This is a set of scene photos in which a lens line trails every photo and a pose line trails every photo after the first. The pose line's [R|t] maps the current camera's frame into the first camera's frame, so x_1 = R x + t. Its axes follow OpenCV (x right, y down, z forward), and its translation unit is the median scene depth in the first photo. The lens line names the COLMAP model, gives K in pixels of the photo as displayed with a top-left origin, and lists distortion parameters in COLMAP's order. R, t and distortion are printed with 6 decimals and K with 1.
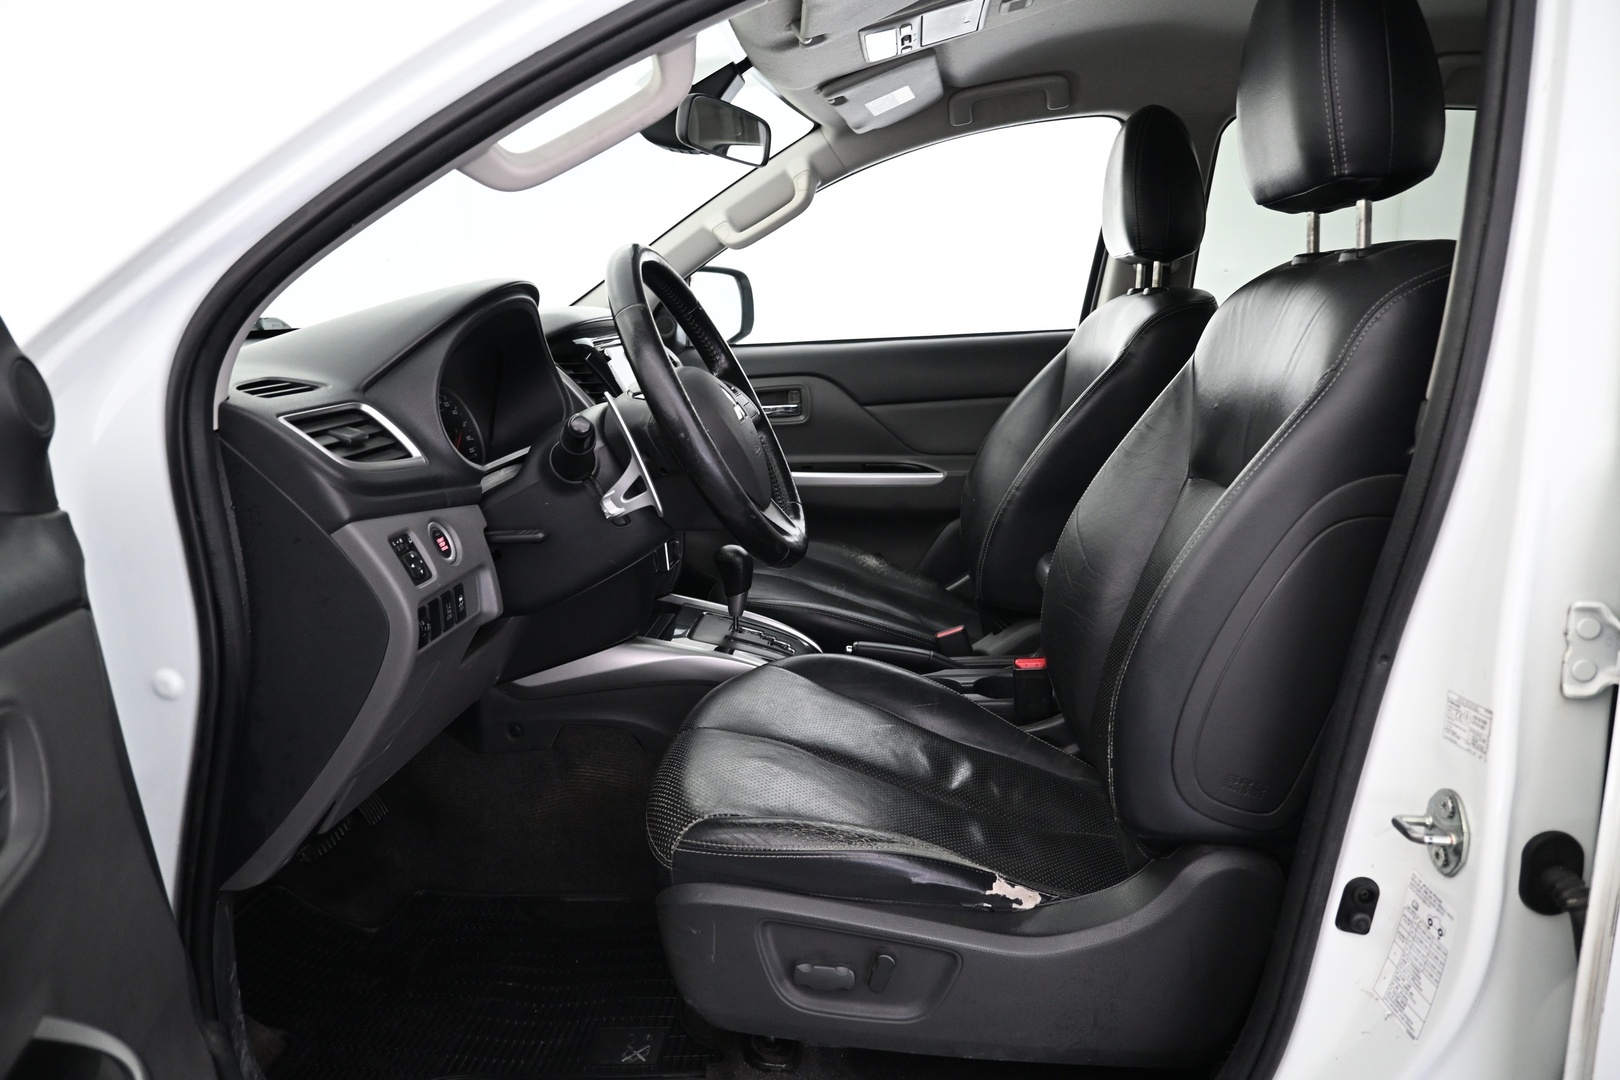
lens RADIAL K [[1110.7, 0, 809.6], [0, 1110.7, 526.8], [0, 0, 1]] dist [0.004737, -0.004498]
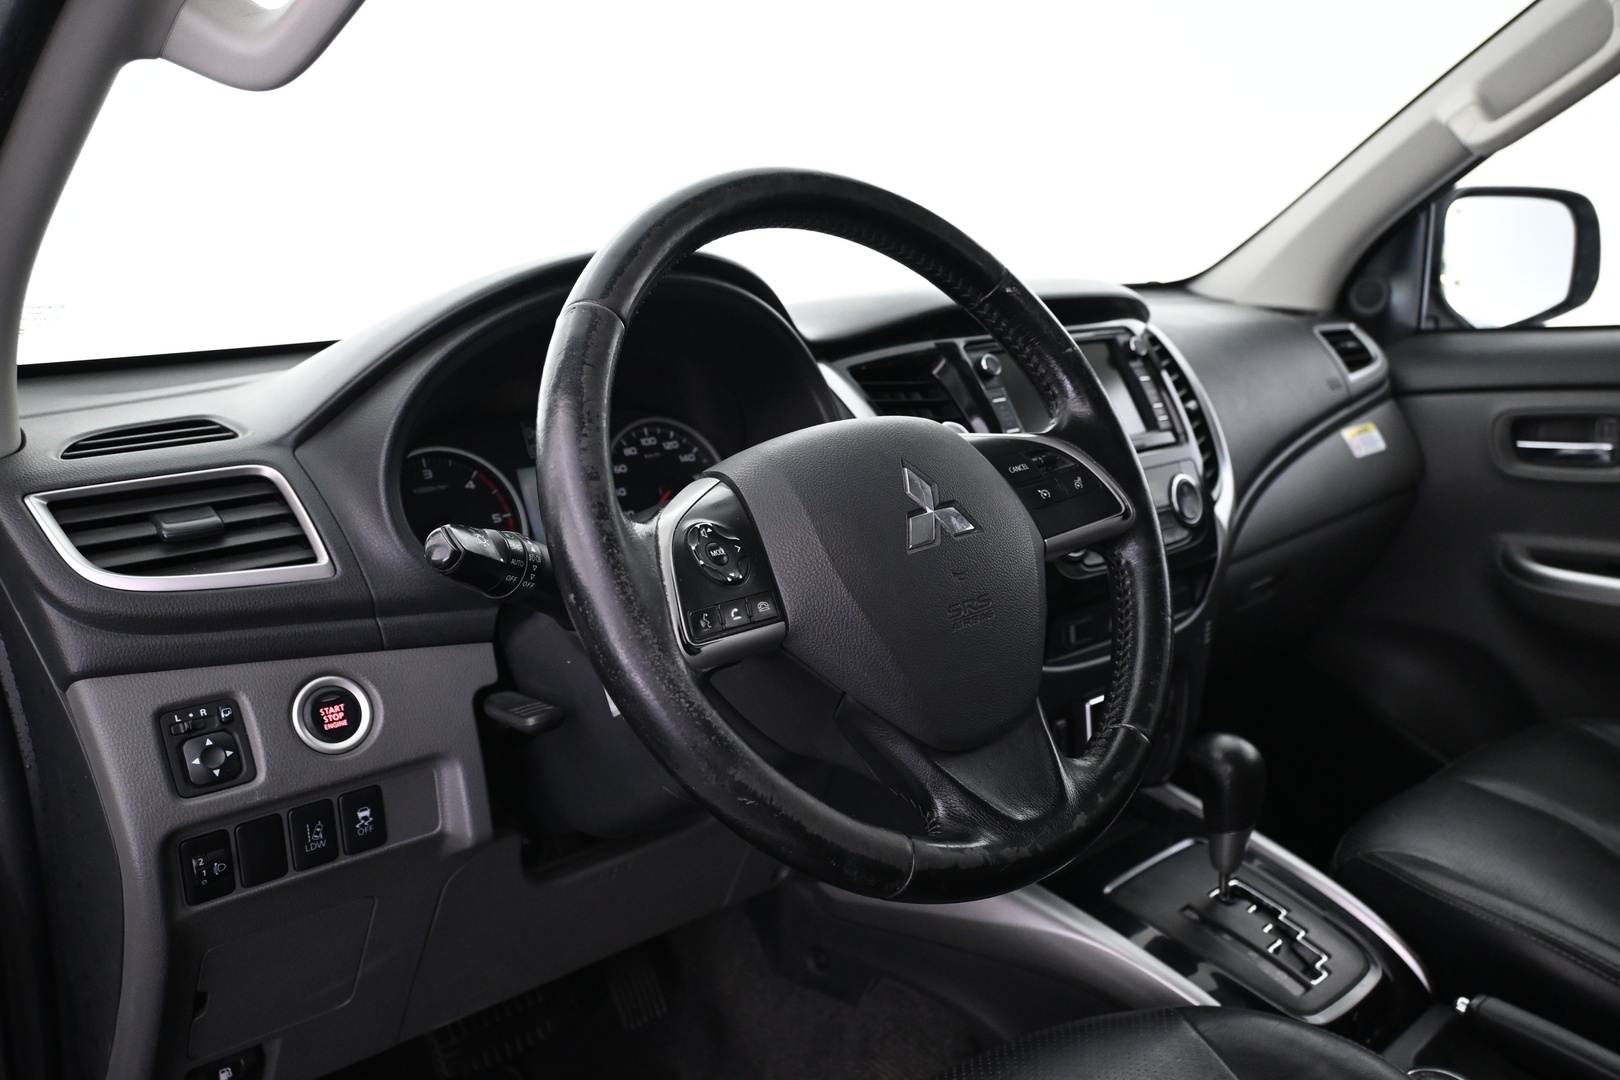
lens RADIAL K [[1255.1, 0, 810.0], [0, 1255.1, 540.0], [0, 0, 1]] dist [0.034290, -0.150573]
pose [[0.708938, 0.138460, -0.691546, 0.282227], [-0.113037, 0.990171, 0.082370, -0.155754], [0.696154, 0.019775, 0.717620, 0.686124]]
